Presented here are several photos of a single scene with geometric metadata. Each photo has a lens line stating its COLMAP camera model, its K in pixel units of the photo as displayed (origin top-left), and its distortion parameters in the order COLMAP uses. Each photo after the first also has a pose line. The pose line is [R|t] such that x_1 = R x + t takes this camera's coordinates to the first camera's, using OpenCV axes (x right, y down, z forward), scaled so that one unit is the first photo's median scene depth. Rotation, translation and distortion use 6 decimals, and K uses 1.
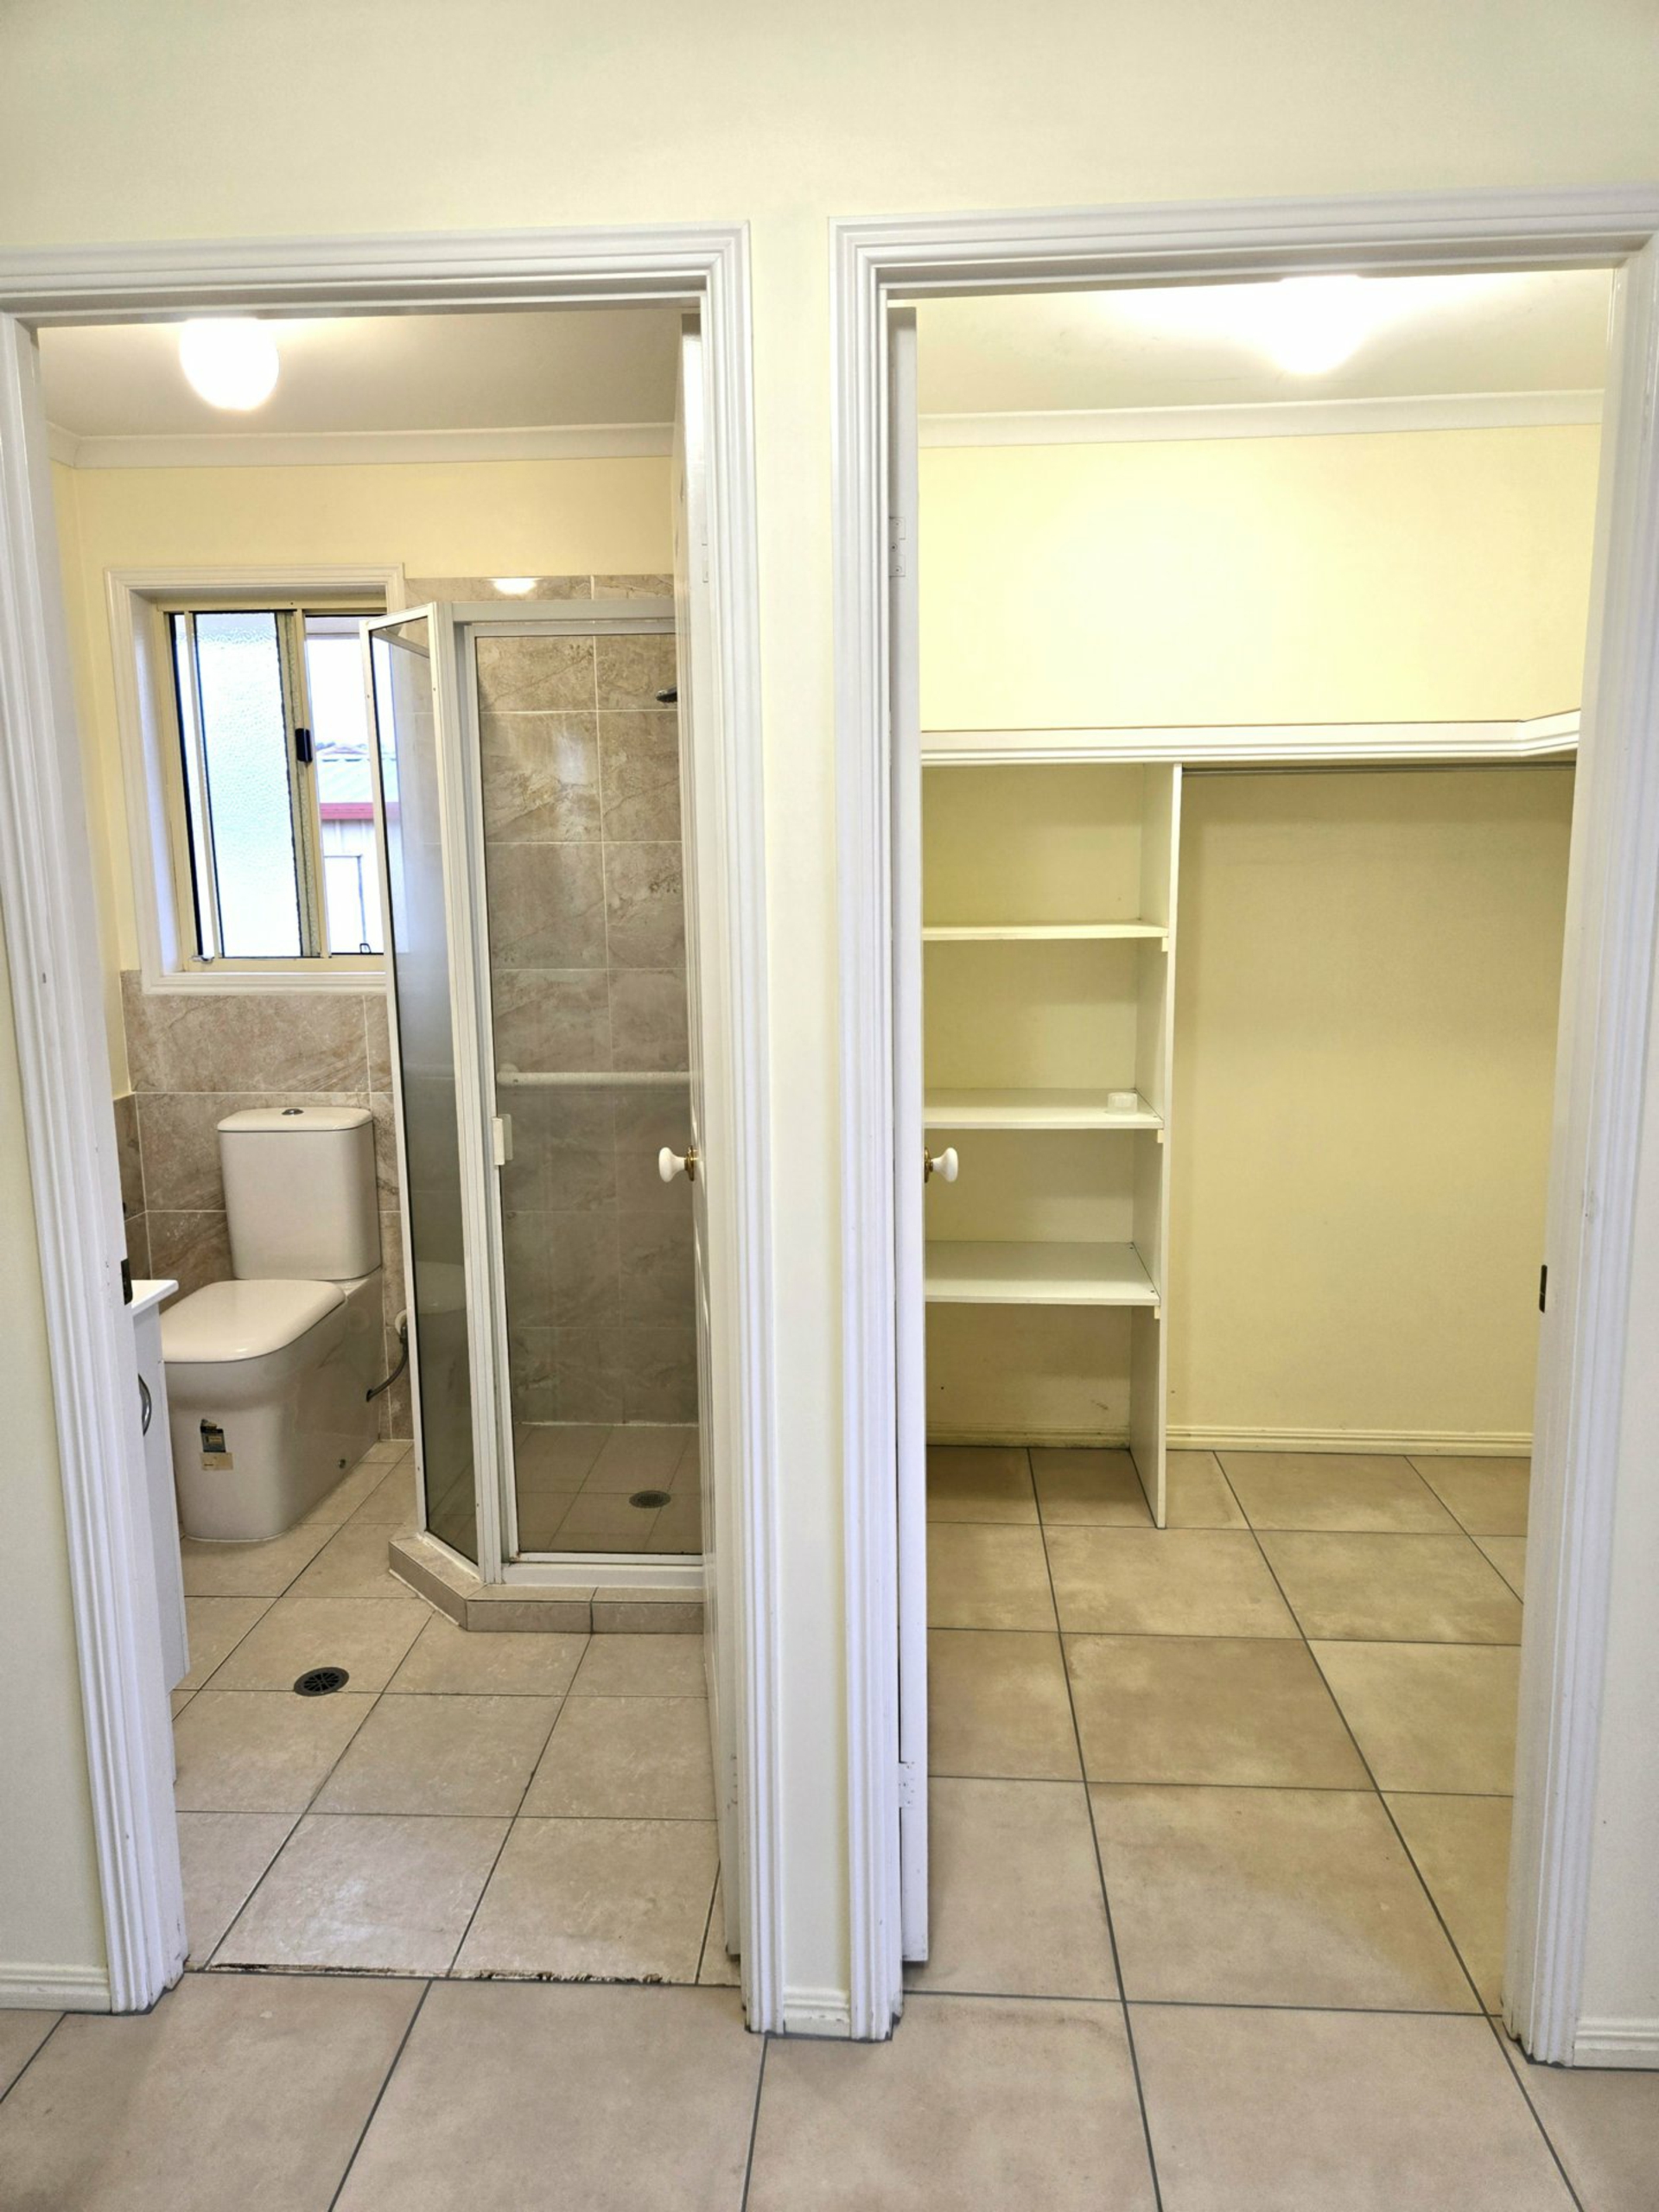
lens RADIAL K [[1460.6, 0, 827.2], [0, 1460.6, 1087.4], [0, 0, 1]] dist [0.061297, -0.056270]
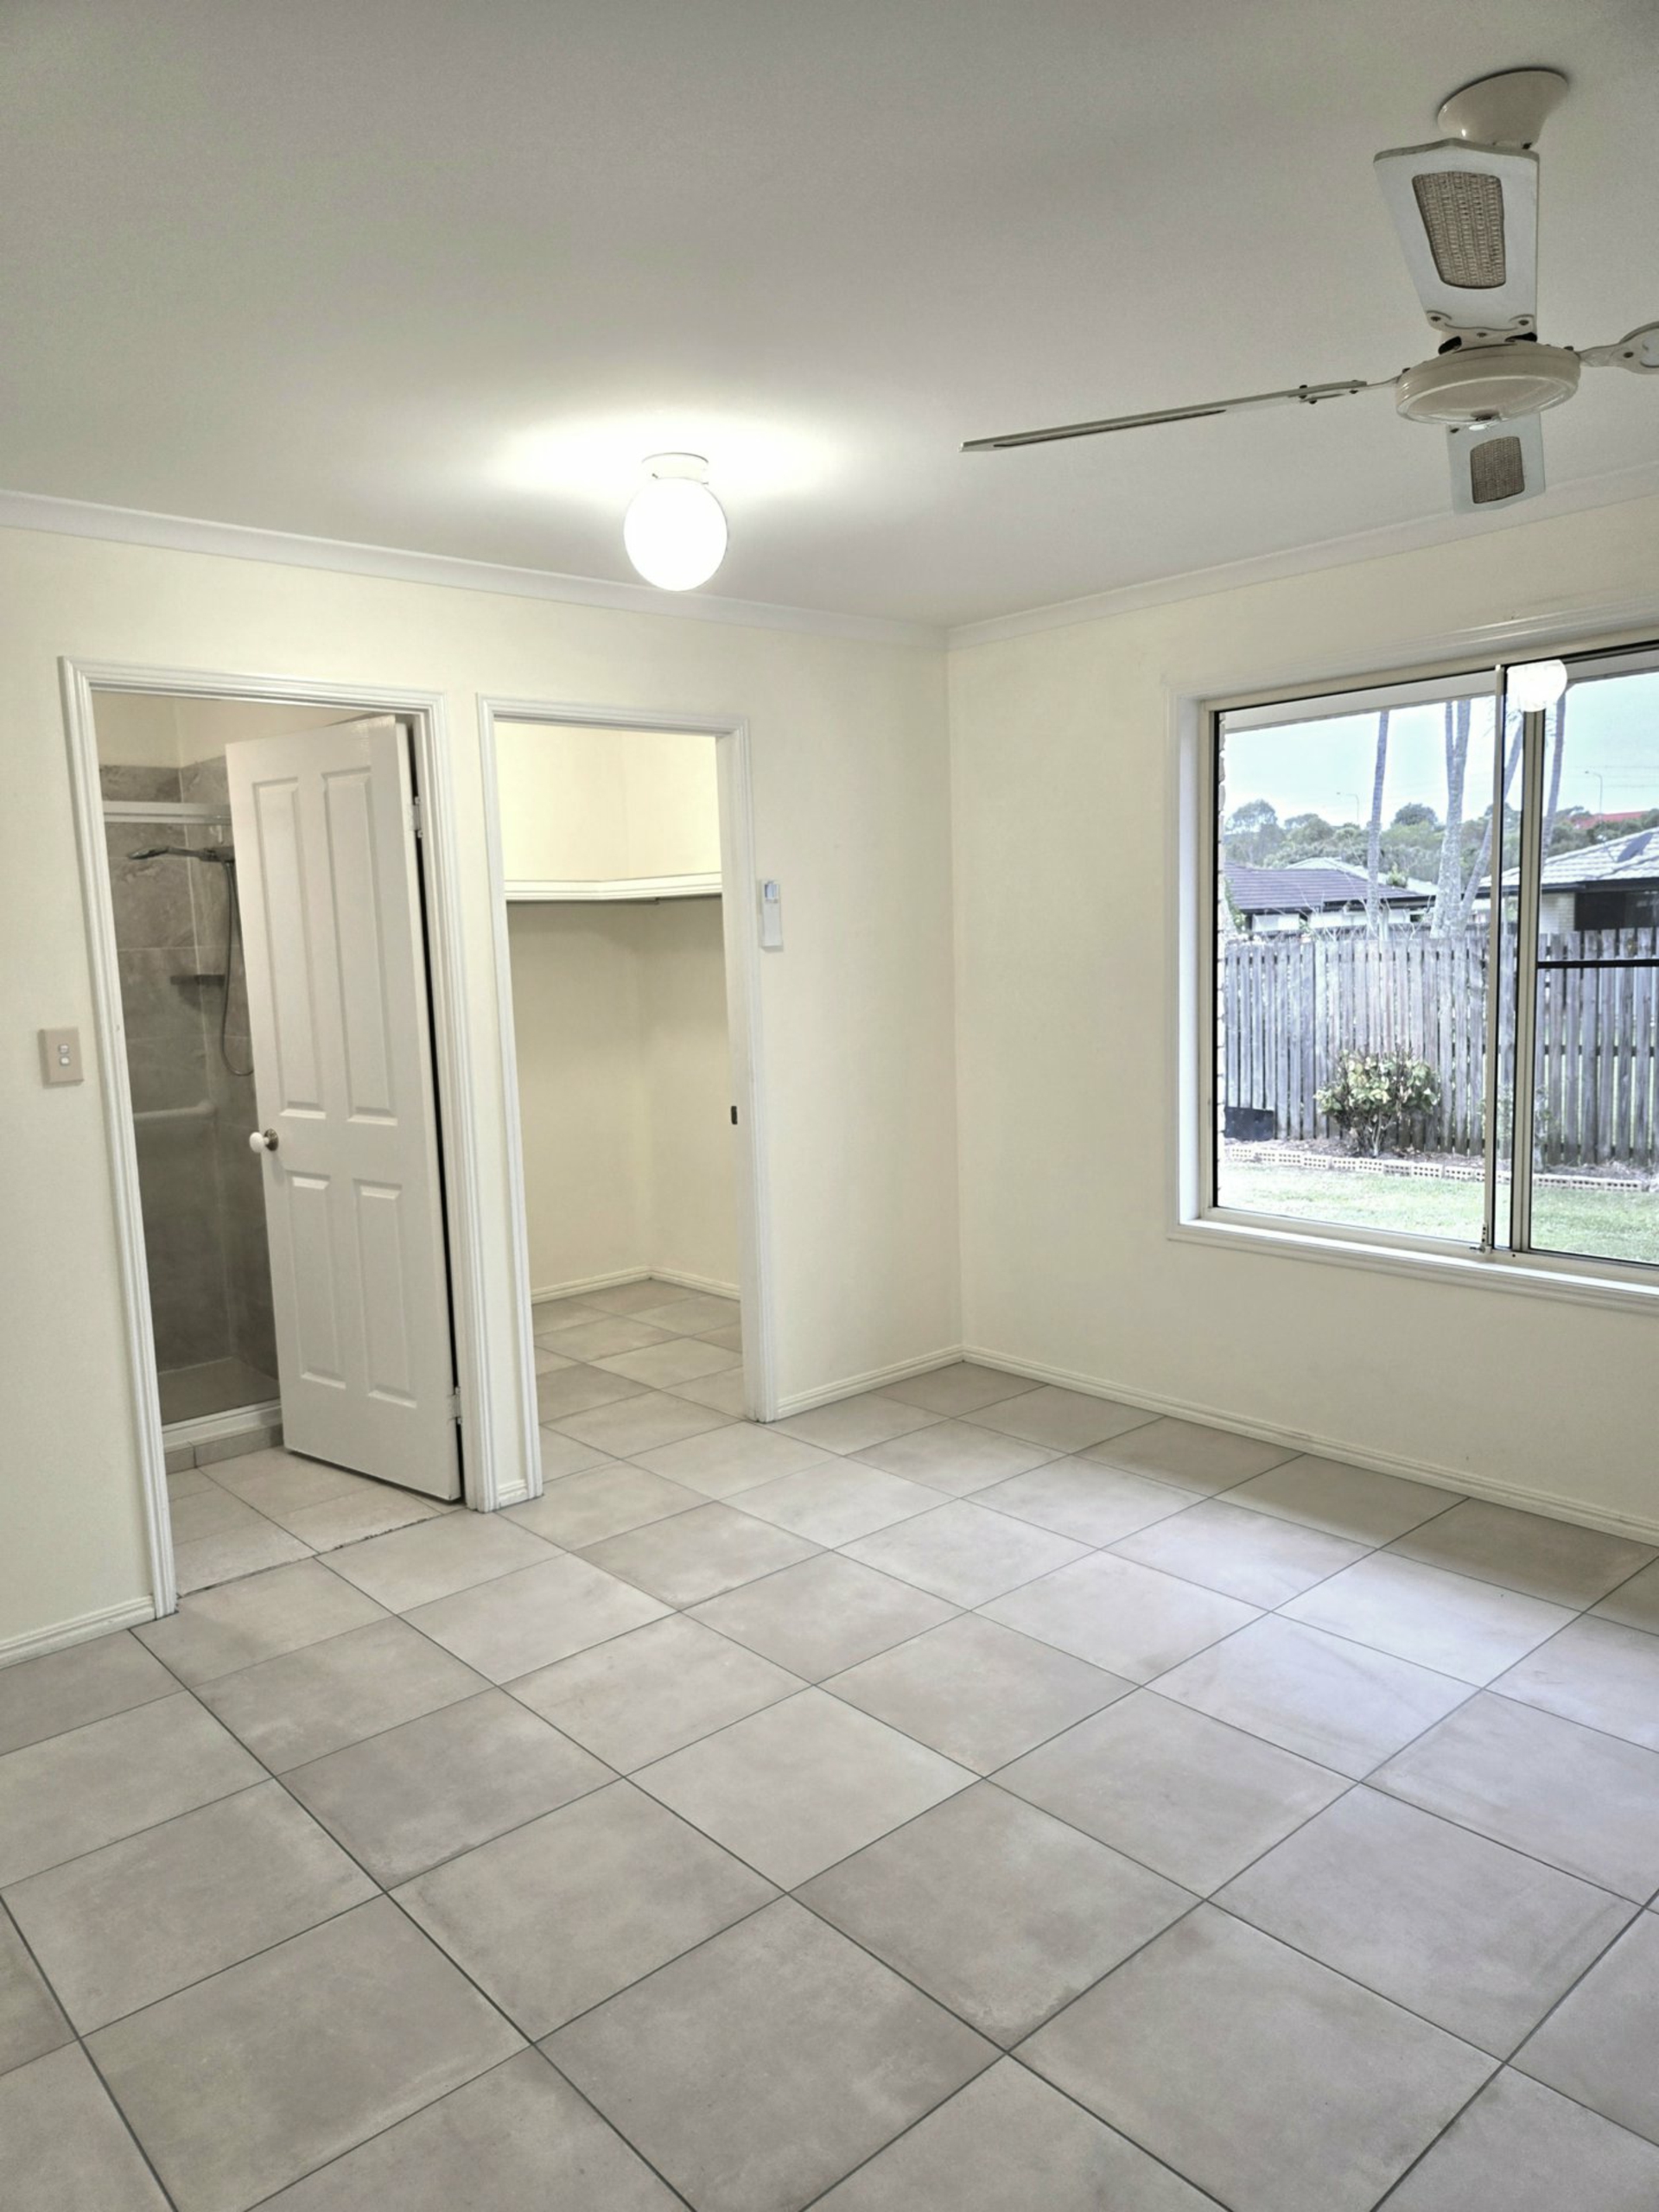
lens RADIAL K [[1475.1, 0, 802.0], [0, 1475.1, 1099.1], [0, 0, 1]] dist [0.061697, -0.053974]
pose [[0.715102, -0.096616, 0.692310, -0.713907], [0.135226, 0.990814, -0.001404, 0.077843], [-0.685815, 0.094622, 0.721598, -0.552227]]
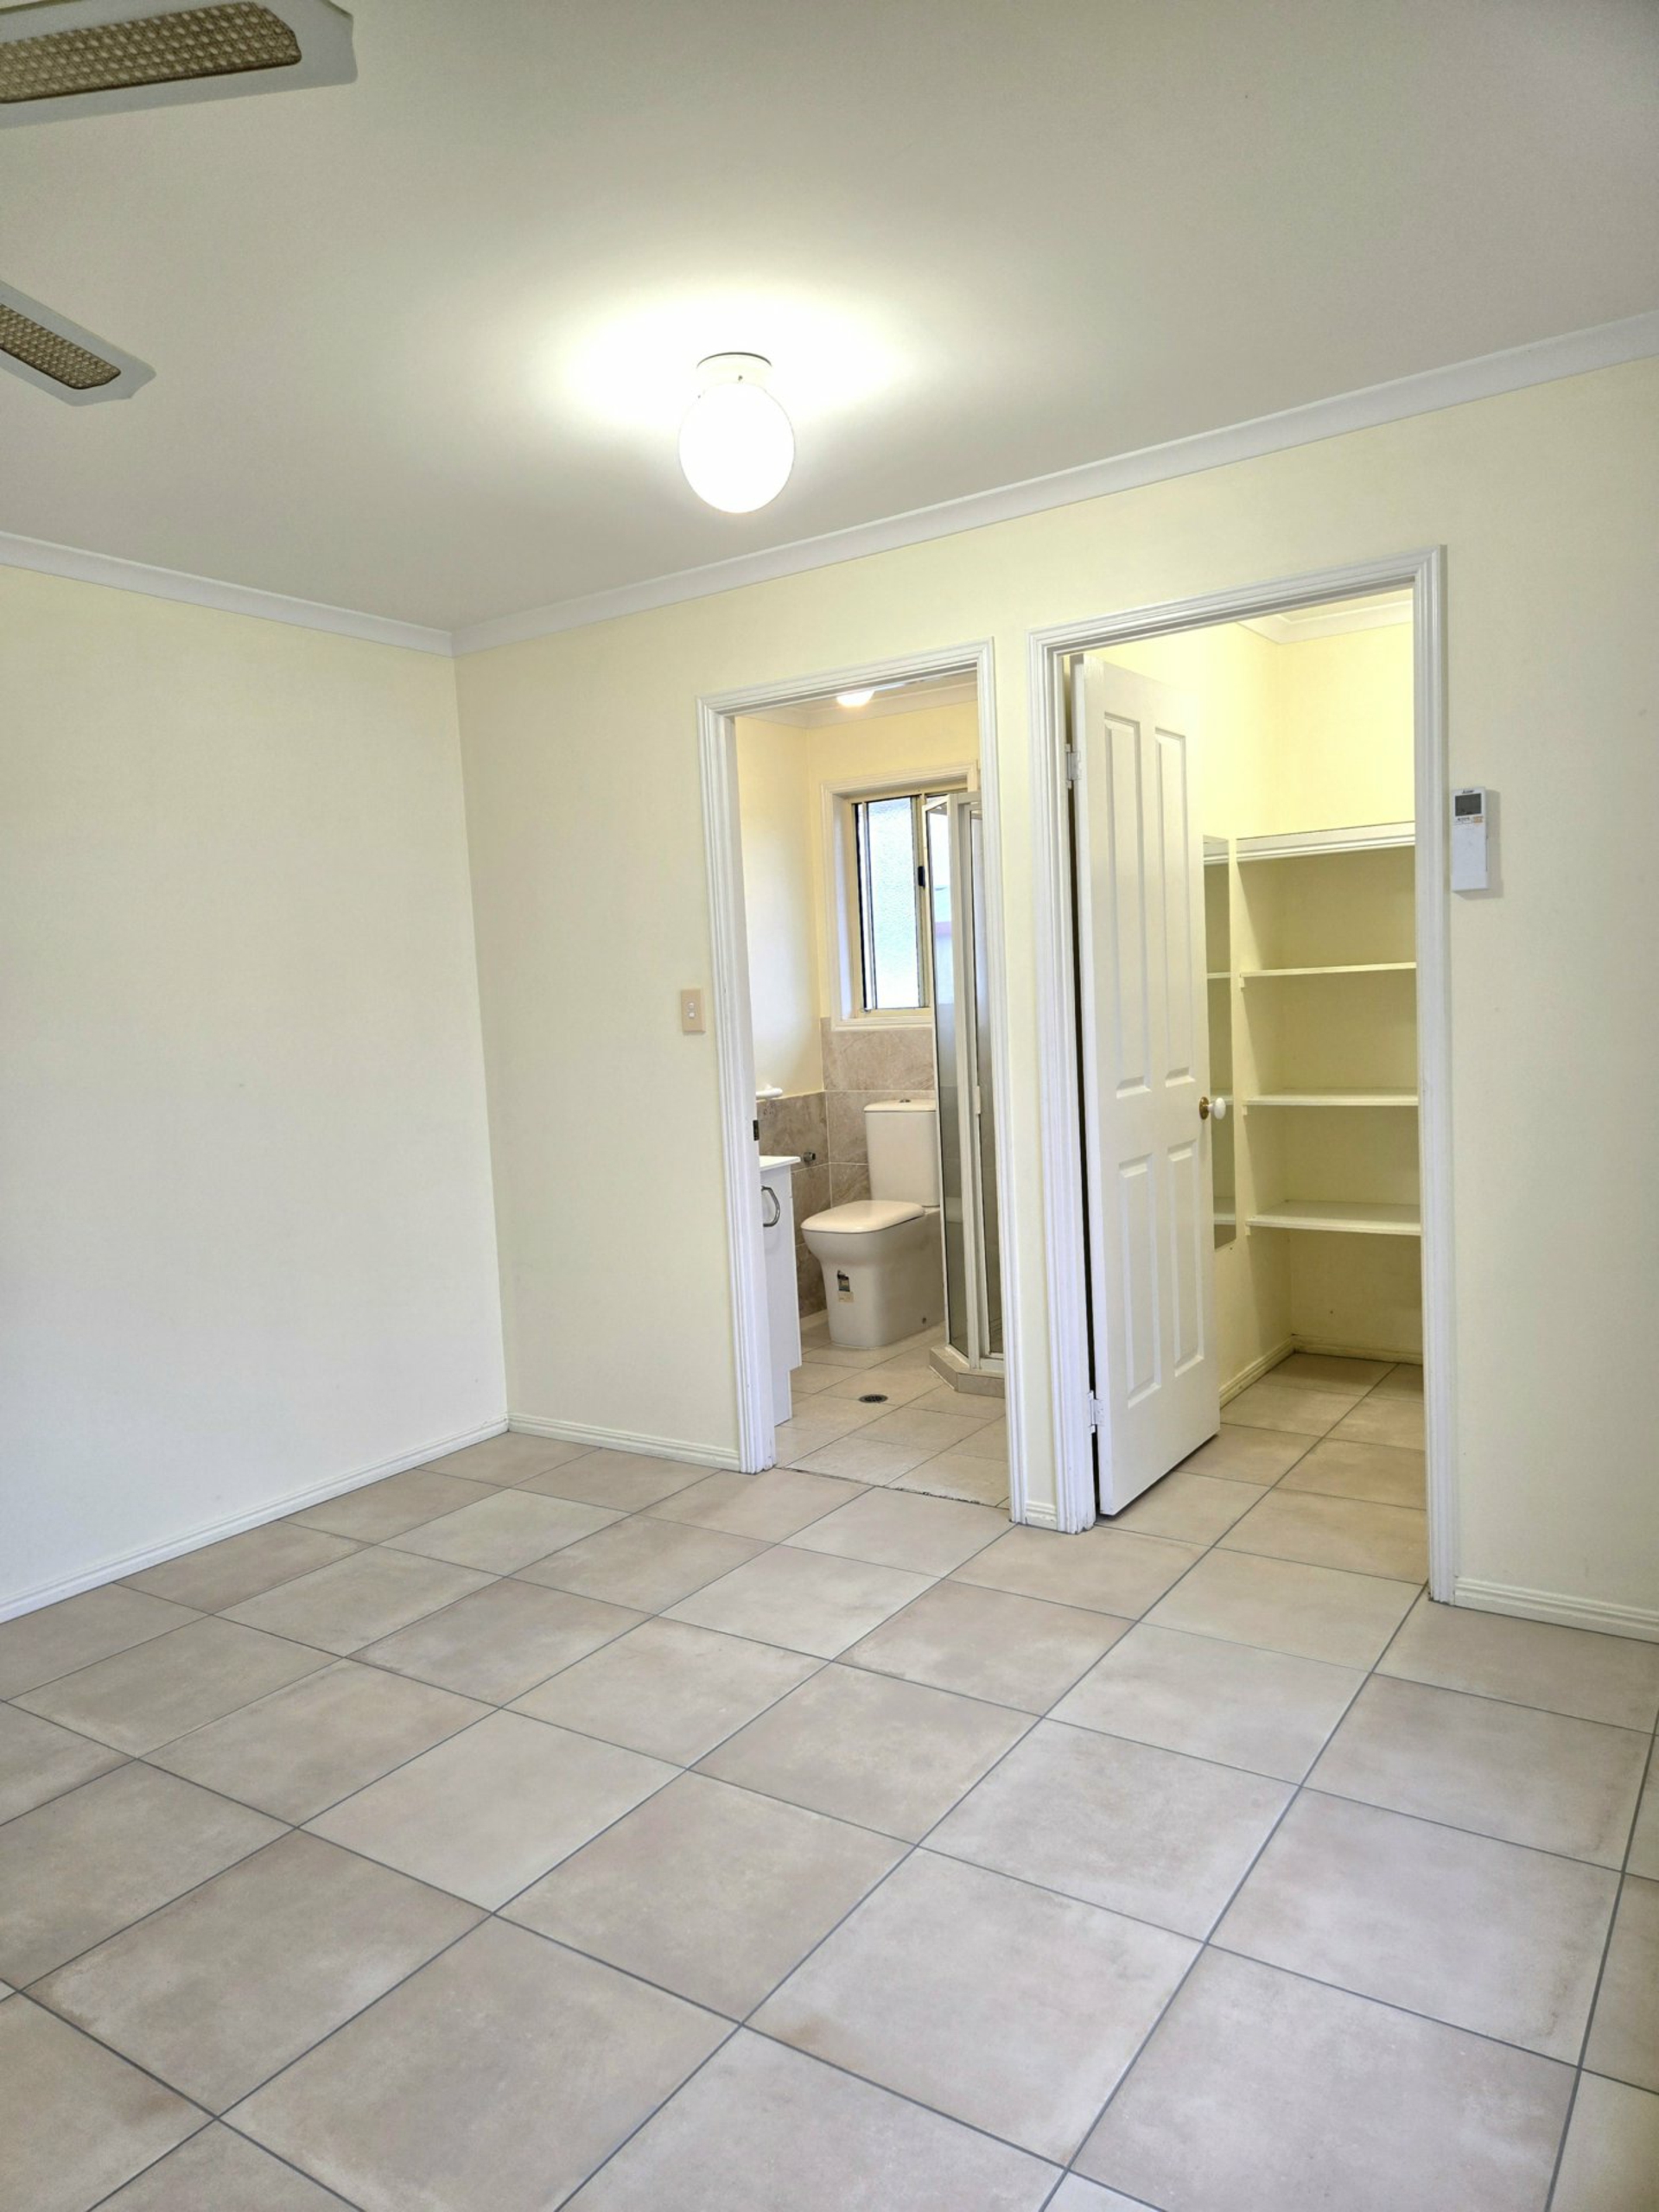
lens RADIAL K [[1460.6, 0, 827.2], [0, 1460.6, 1087.4], [0, 0, 1]] dist [0.061297, -0.056270]
pose [[0.865732, 0.004194, -0.500491, 0.448036], [-0.037730, 0.997666, -0.056904, 0.117925], [0.499084, 0.068148, 0.863870, -0.527679]]
